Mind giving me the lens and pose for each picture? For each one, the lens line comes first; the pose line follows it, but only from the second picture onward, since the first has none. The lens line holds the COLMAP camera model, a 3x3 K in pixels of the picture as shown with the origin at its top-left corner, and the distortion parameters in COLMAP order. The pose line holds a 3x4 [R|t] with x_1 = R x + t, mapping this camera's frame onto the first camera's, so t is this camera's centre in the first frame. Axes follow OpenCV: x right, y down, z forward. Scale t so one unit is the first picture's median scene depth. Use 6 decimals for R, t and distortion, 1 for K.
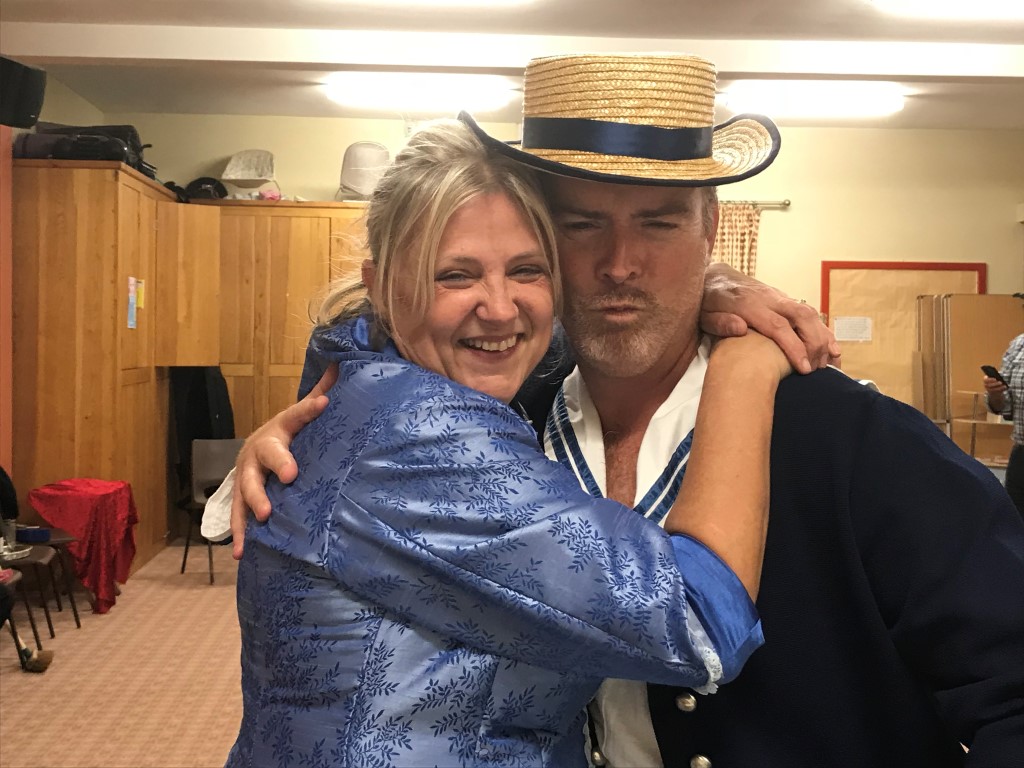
lens RADIAL K [[1547.1, 0, 512.0], [0, 1547.1, 384.0], [0, 0, 1]] dist [0.147870, -0.035818]
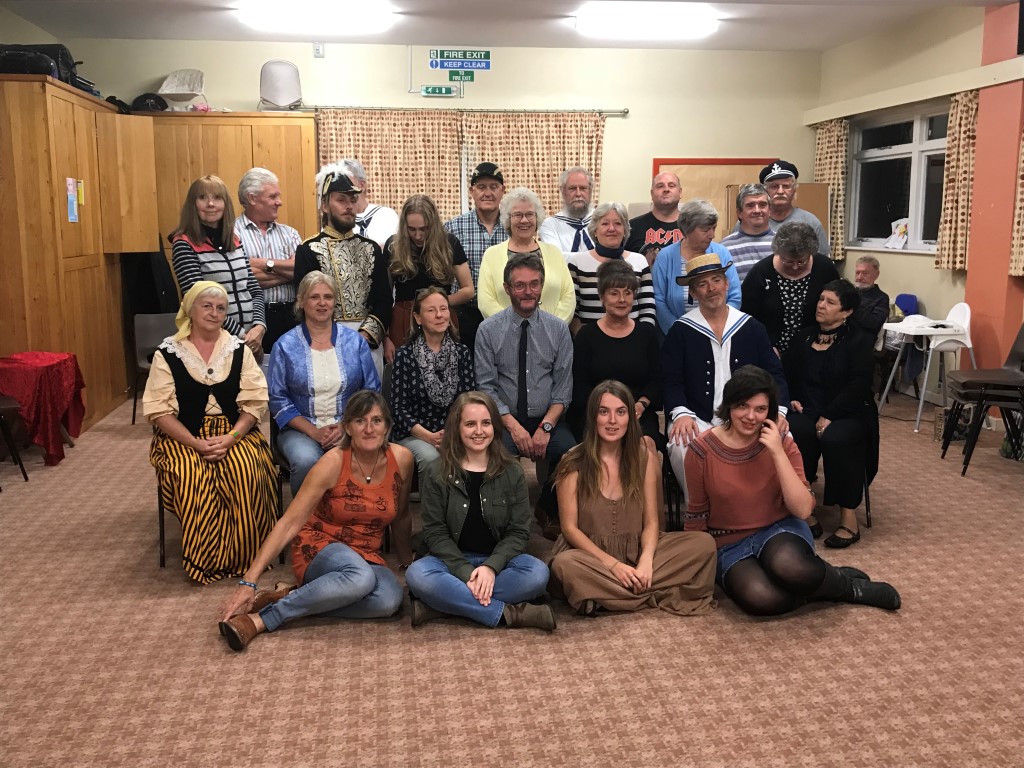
lens RADIAL K [[1014.1, 0, 512.0], [0, 1014.1, 384.0], [0, 0, 1]] dist [0.101229, -0.219360]
pose [[0.998271, -0.024853, 0.053268, 0.039778], [0.017600, 0.991022, 0.132538, -0.010318], [-0.056084, -0.131372, 0.989745, 0.181424]]
